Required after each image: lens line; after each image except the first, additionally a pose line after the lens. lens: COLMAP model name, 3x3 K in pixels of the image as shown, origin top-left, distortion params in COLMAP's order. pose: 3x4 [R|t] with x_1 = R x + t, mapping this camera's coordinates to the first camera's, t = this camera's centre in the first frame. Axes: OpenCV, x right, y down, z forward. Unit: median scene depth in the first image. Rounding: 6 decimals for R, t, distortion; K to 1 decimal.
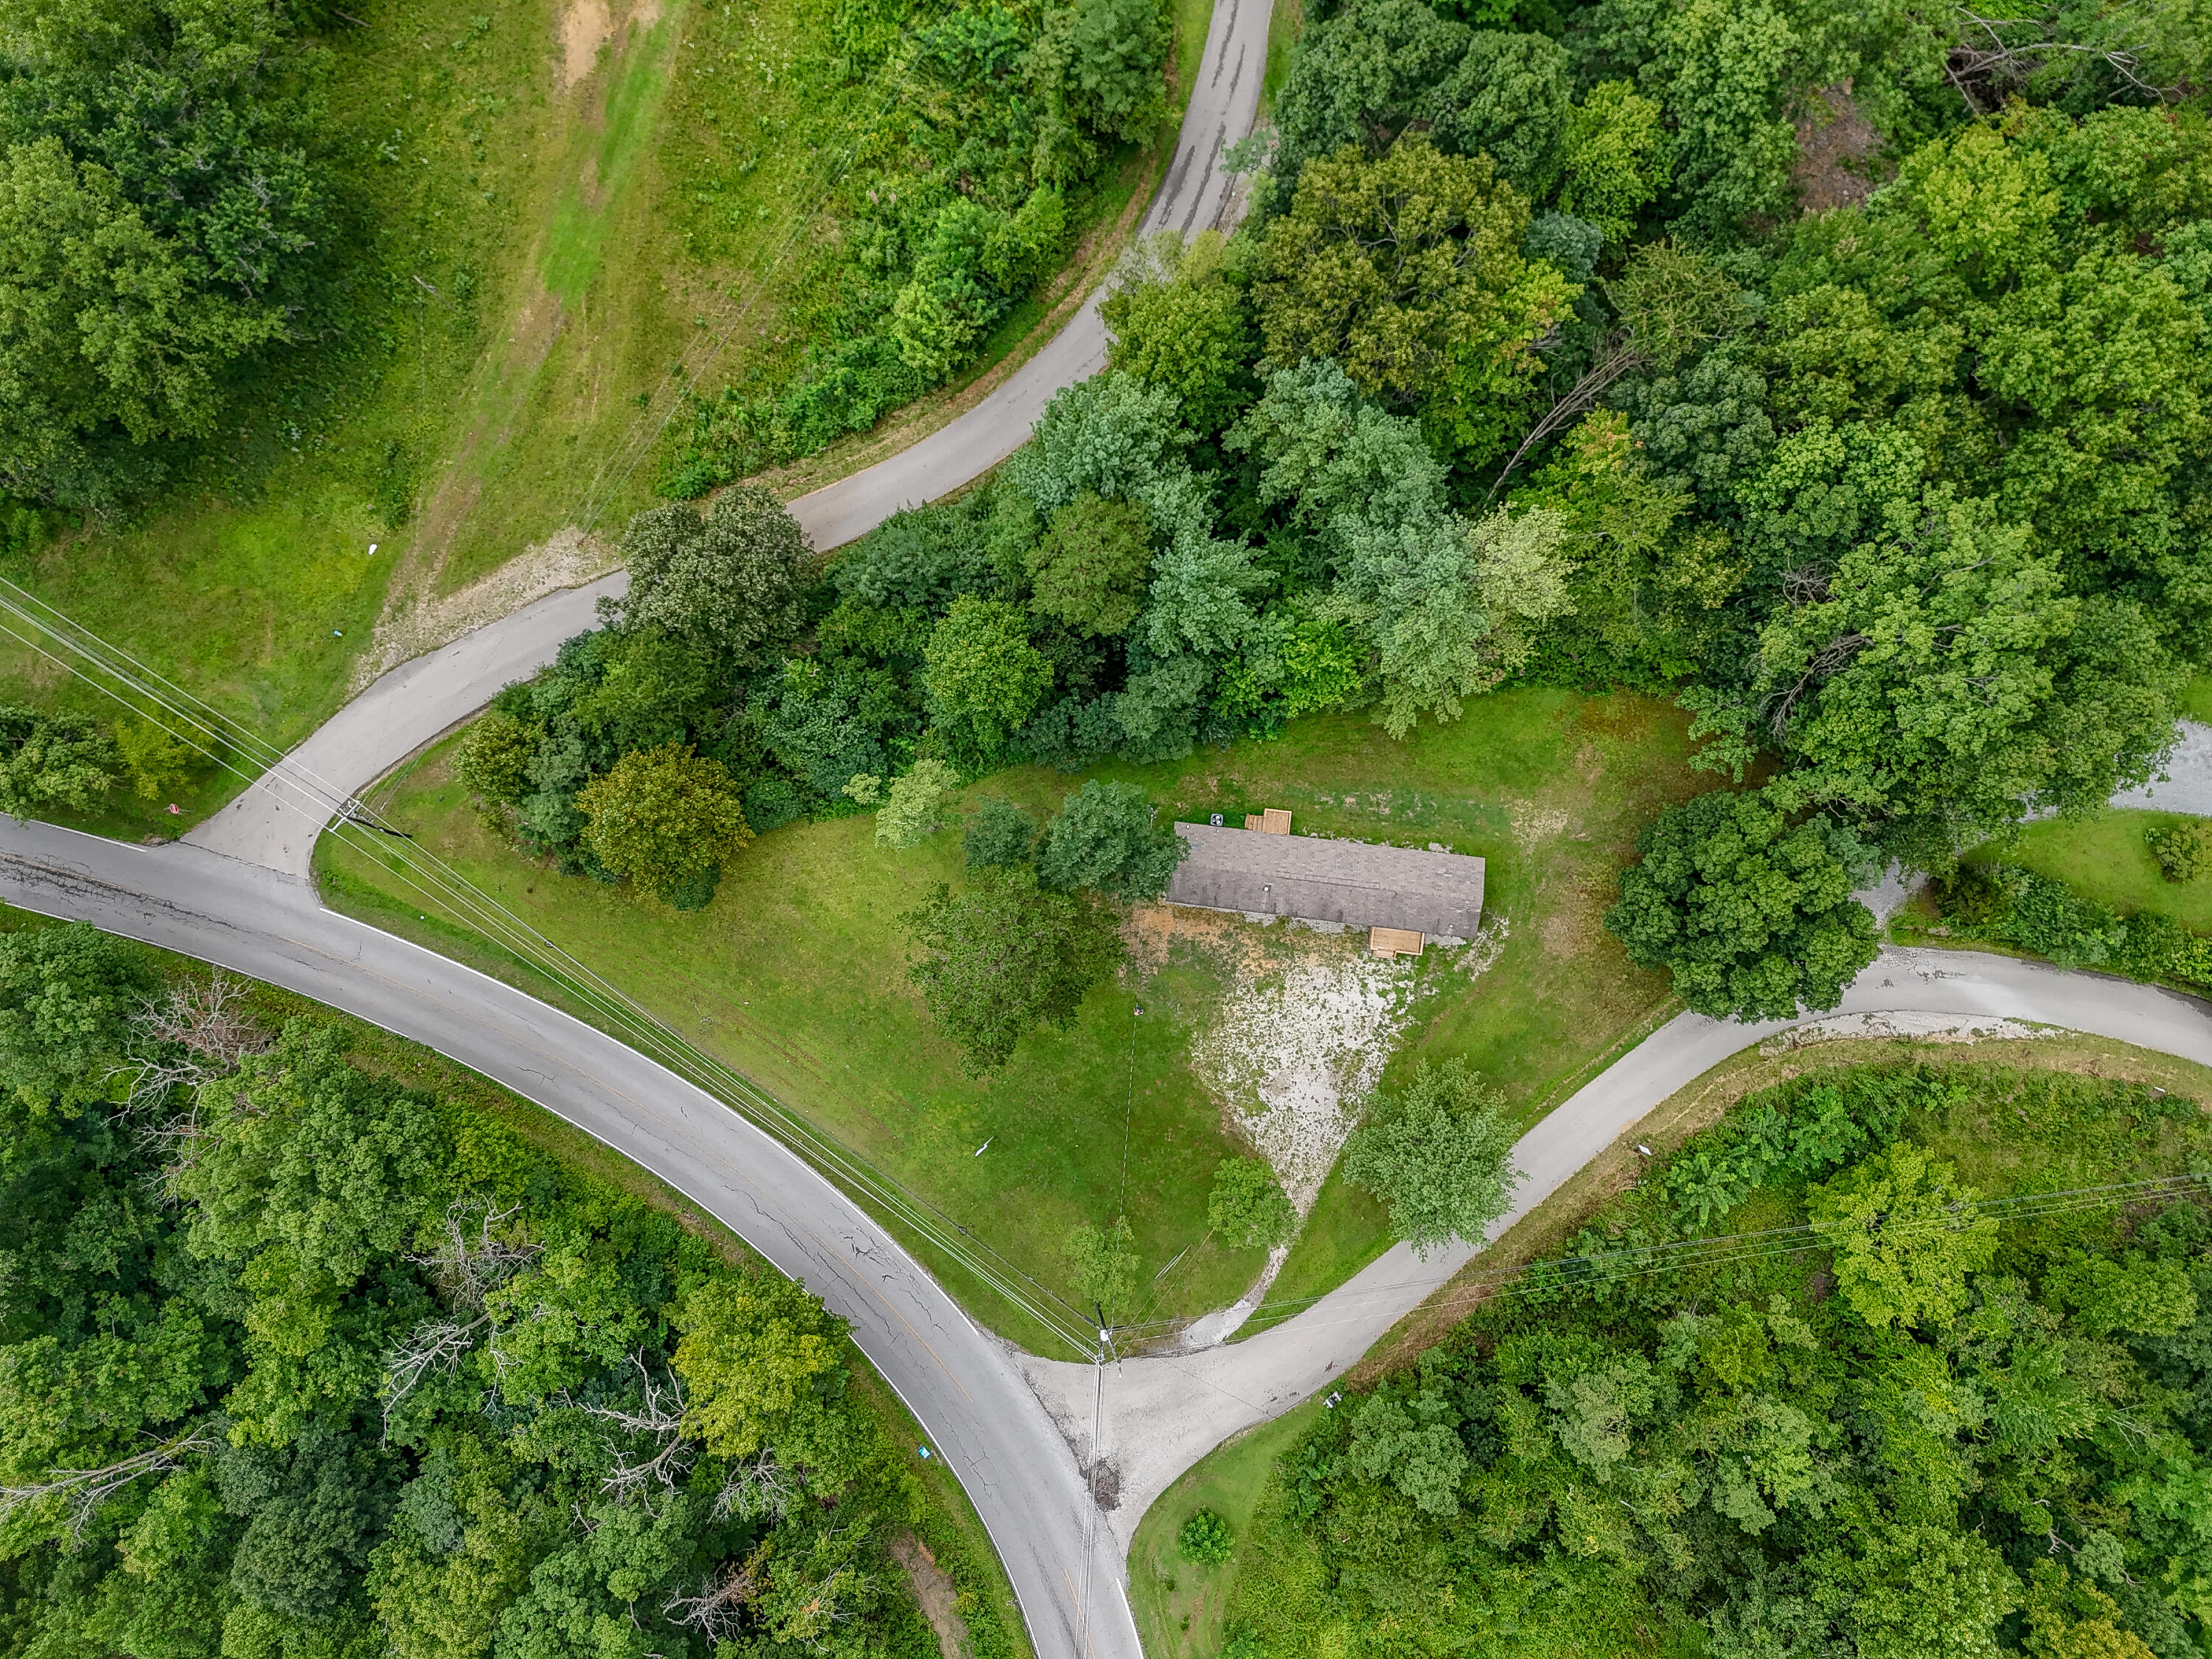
lens RADIAL K [[1644.3, 0, 1106.0], [0, 1644.3, 829.5], [0, 0, 1]] dist [0.051848, -0.036028]
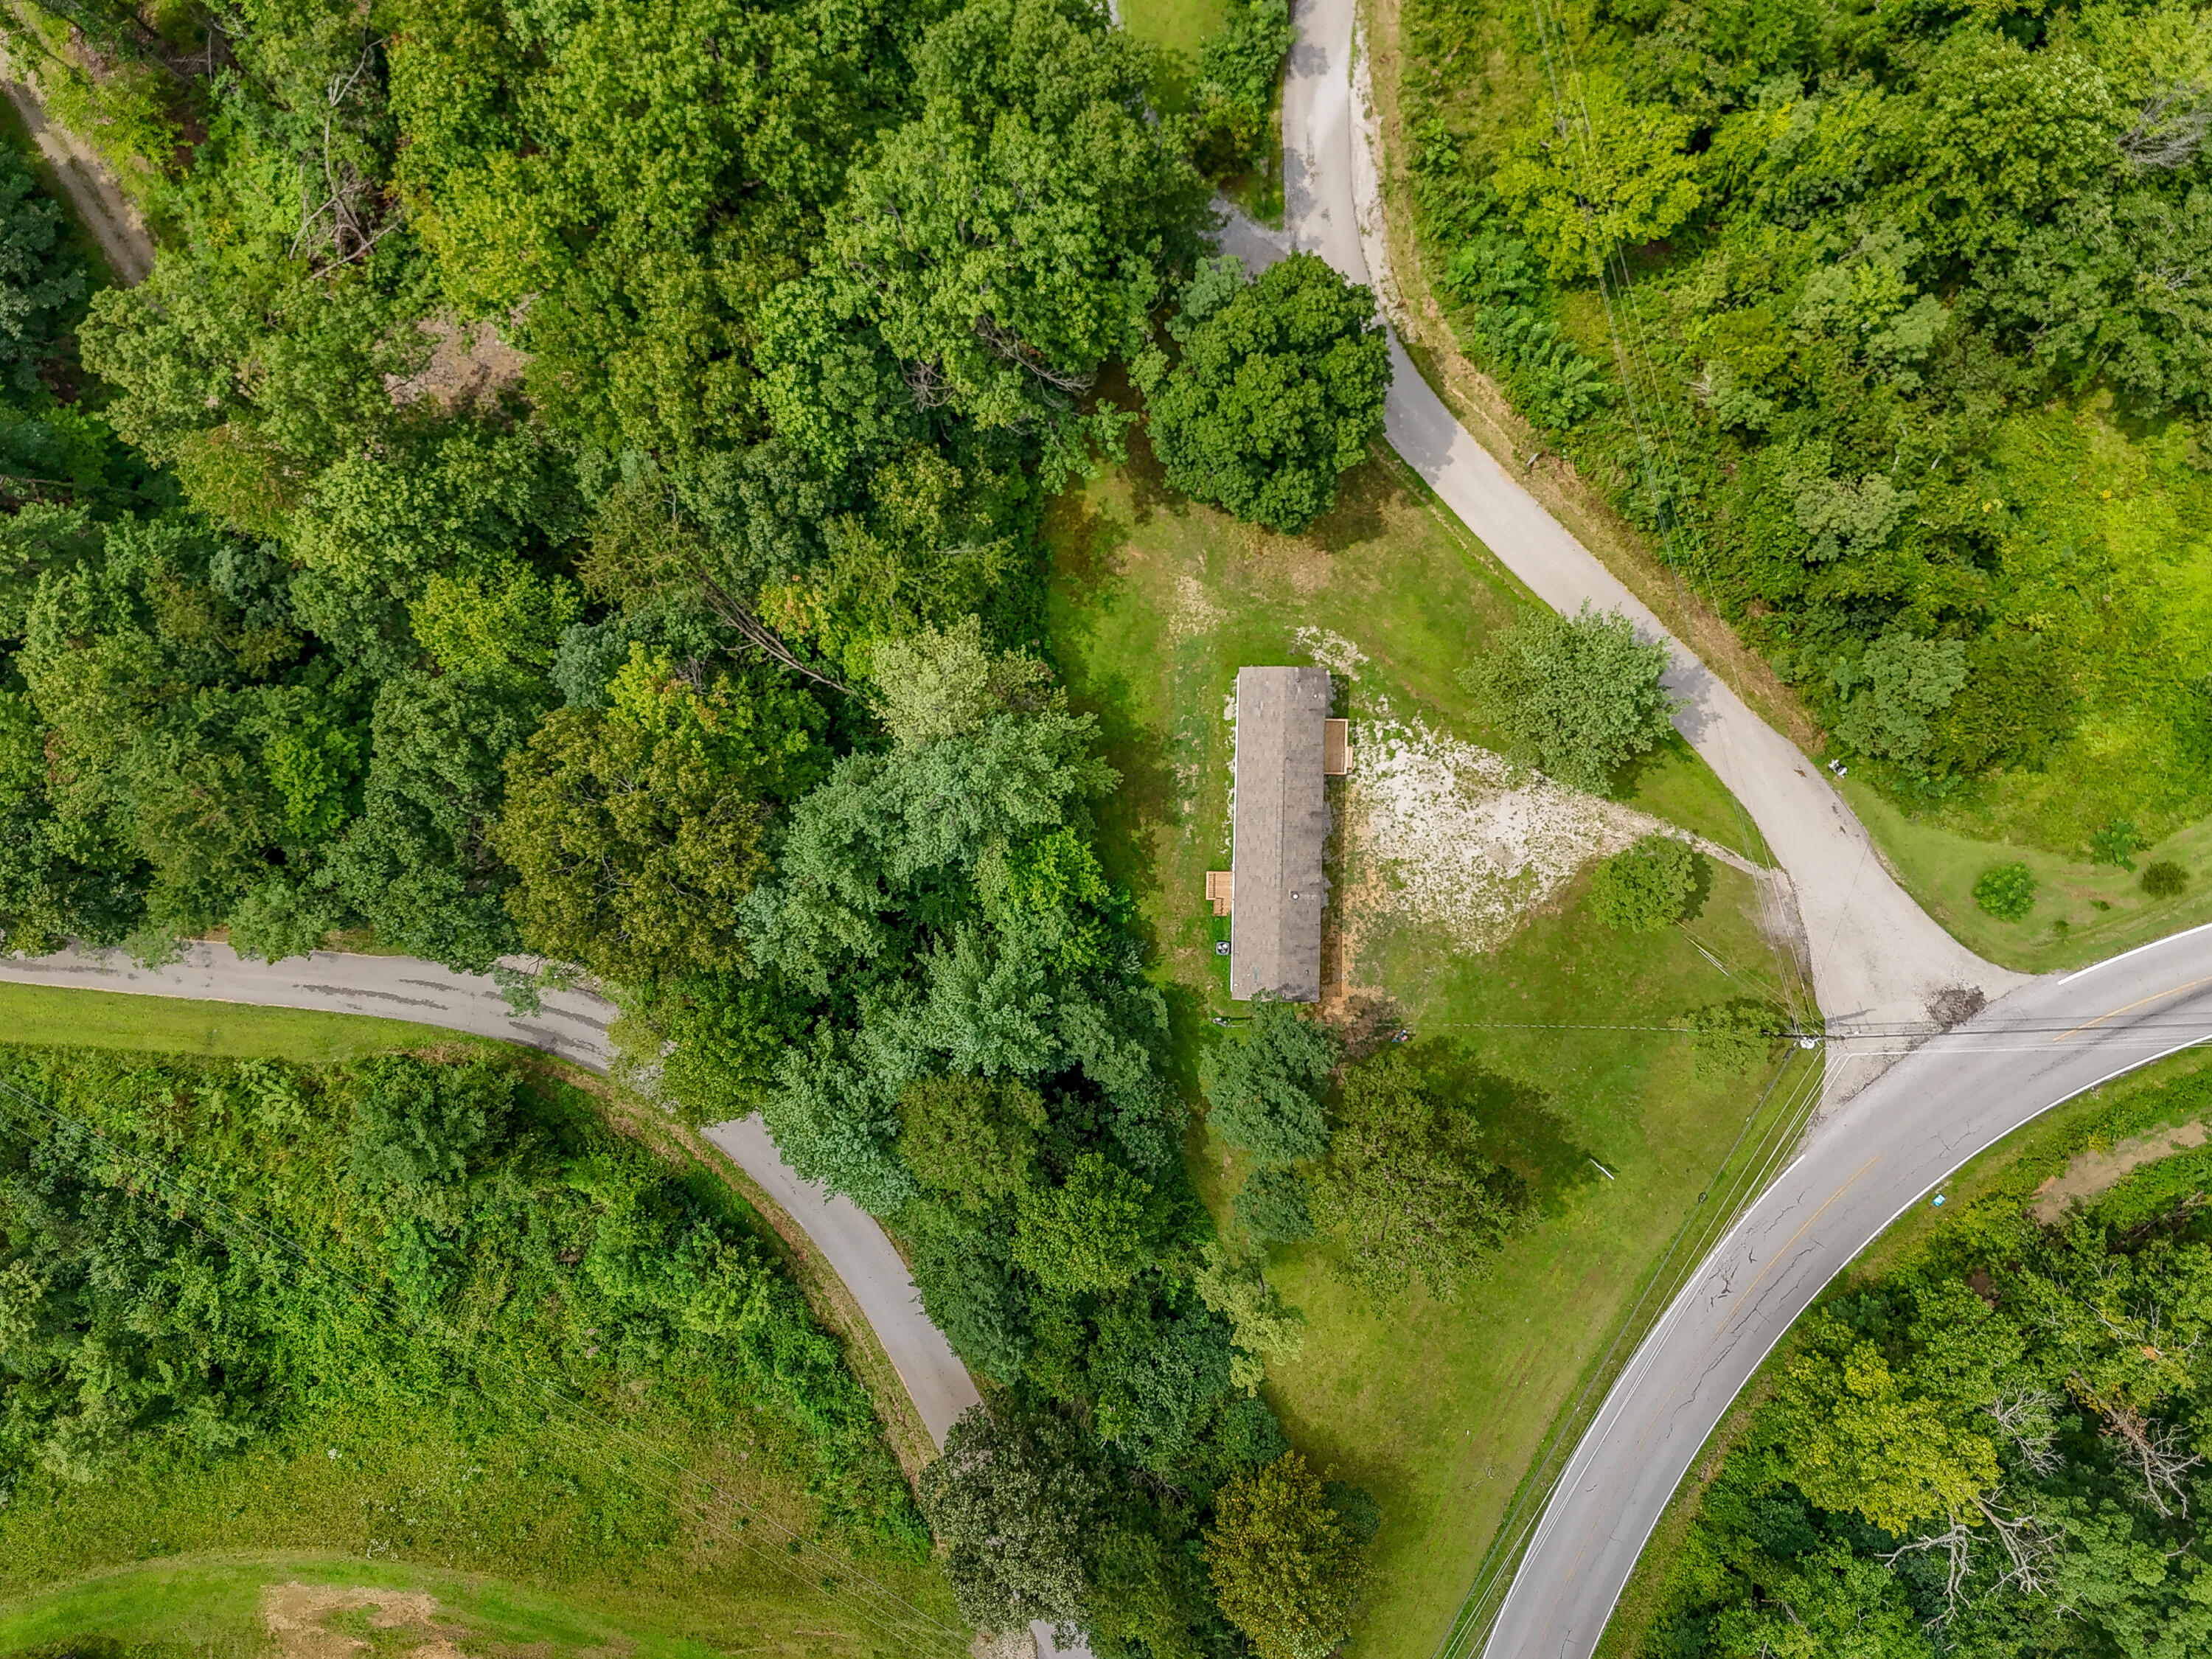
lens RADIAL K [[1644.3, 0, 1106.0], [0, 1644.3, 829.5], [0, 0, 1]] dist [0.051848, -0.036028]
pose [[-0.095328, -0.995428, 0.005893, 0.143099], [0.995184, -0.095437, -0.022361, -0.046883], [0.022821, 0.003733, 0.999733, 0.068385]]
